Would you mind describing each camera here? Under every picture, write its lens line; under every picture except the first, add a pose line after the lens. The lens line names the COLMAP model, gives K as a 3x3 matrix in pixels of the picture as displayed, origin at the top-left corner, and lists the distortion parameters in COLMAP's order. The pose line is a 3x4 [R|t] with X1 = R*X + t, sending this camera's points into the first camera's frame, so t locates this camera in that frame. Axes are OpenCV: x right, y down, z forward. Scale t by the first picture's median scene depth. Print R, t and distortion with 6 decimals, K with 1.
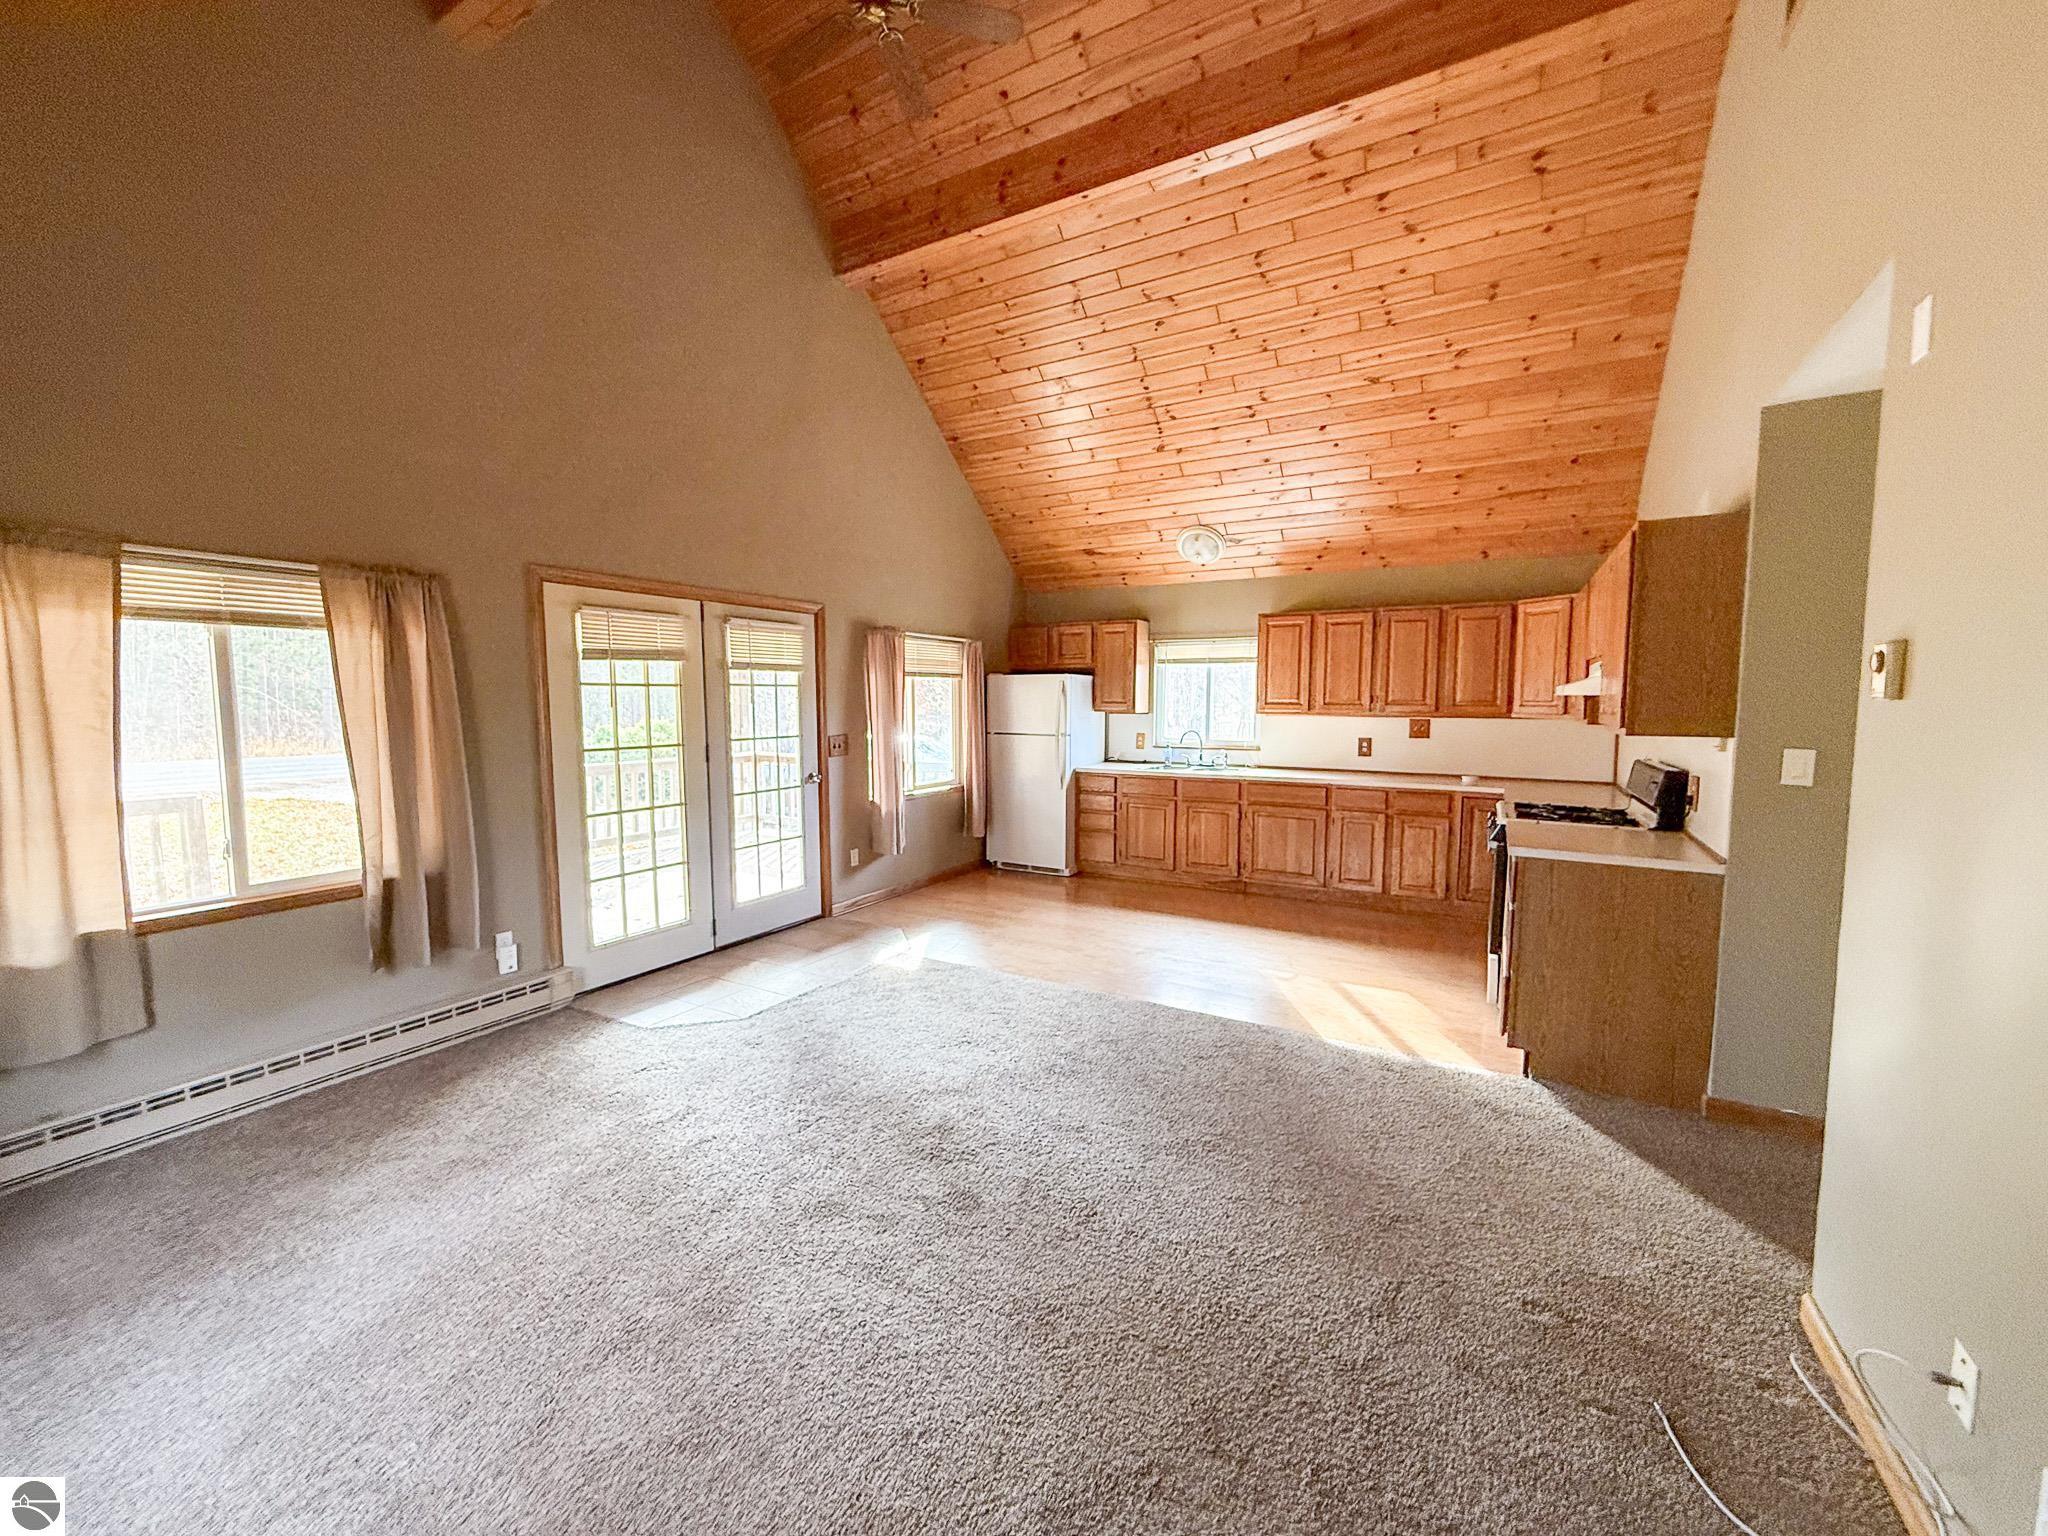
lens RADIAL K [[812.6, 0, 1015.7], [0, 812.6, 766.1], [0, 0, 1]] dist [-0.000686, 0.000222]
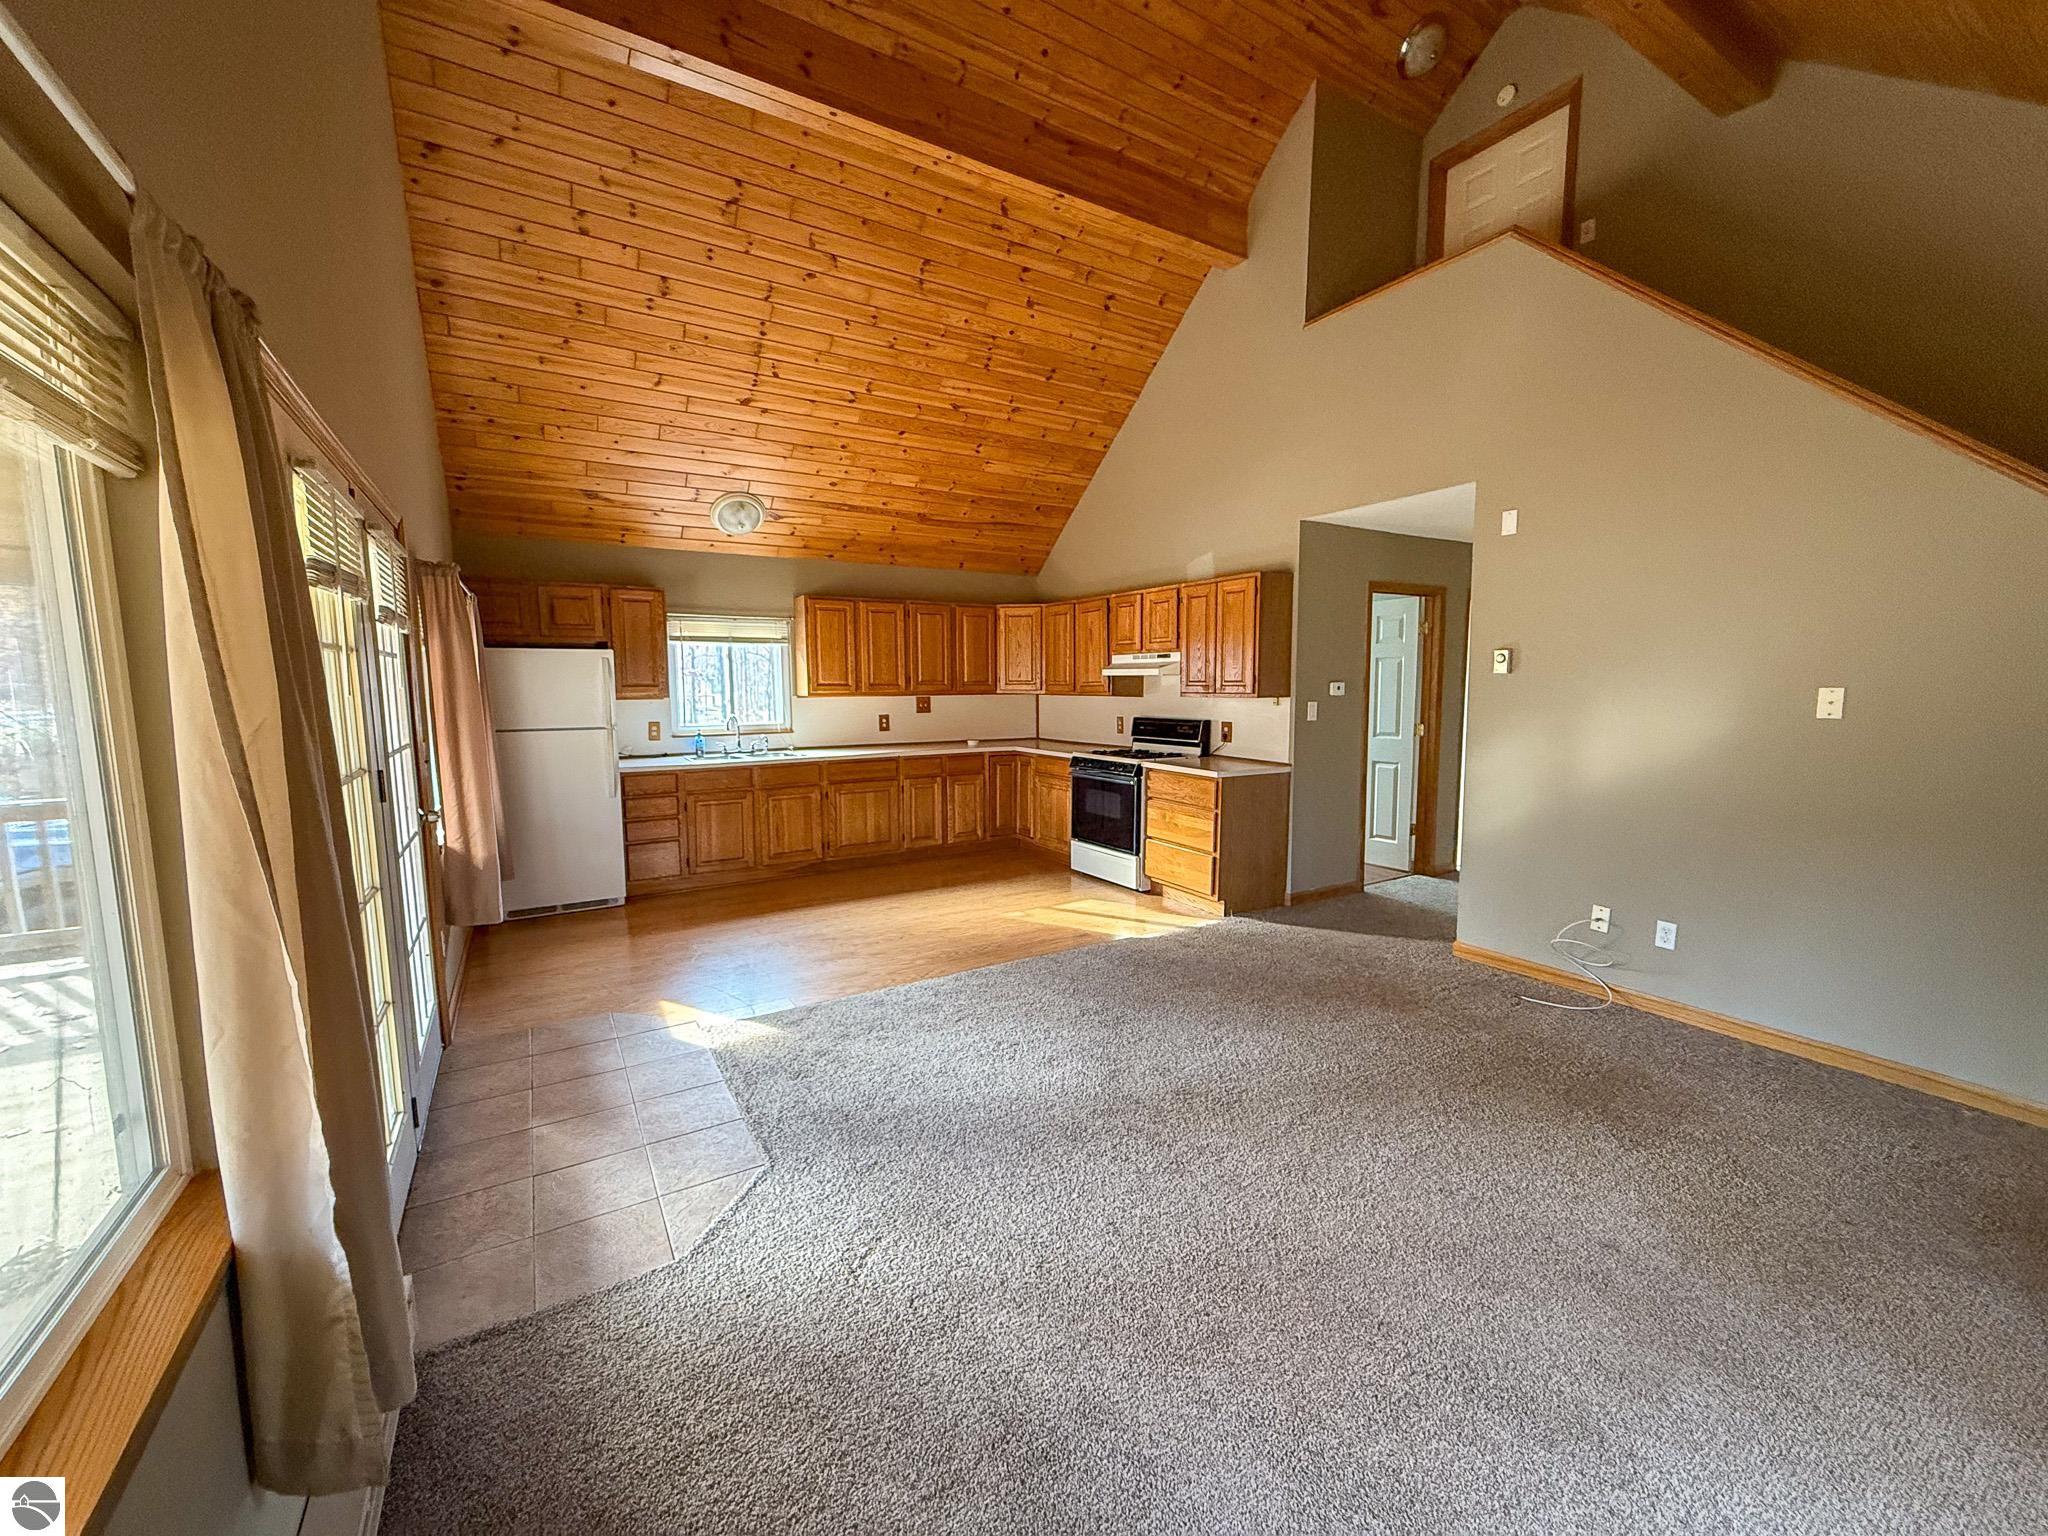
lens RADIAL K [[812.6, 0, 1015.7], [0, 812.6, 766.1], [0, 0, 1]] dist [-0.000686, 0.000222]
pose [[0.478652, -0.094064, 0.872952, -0.564359], [0.079412, 0.994808, 0.063652, -0.025375], [-0.874406, 0.038855, 0.483636, 0.358124]]
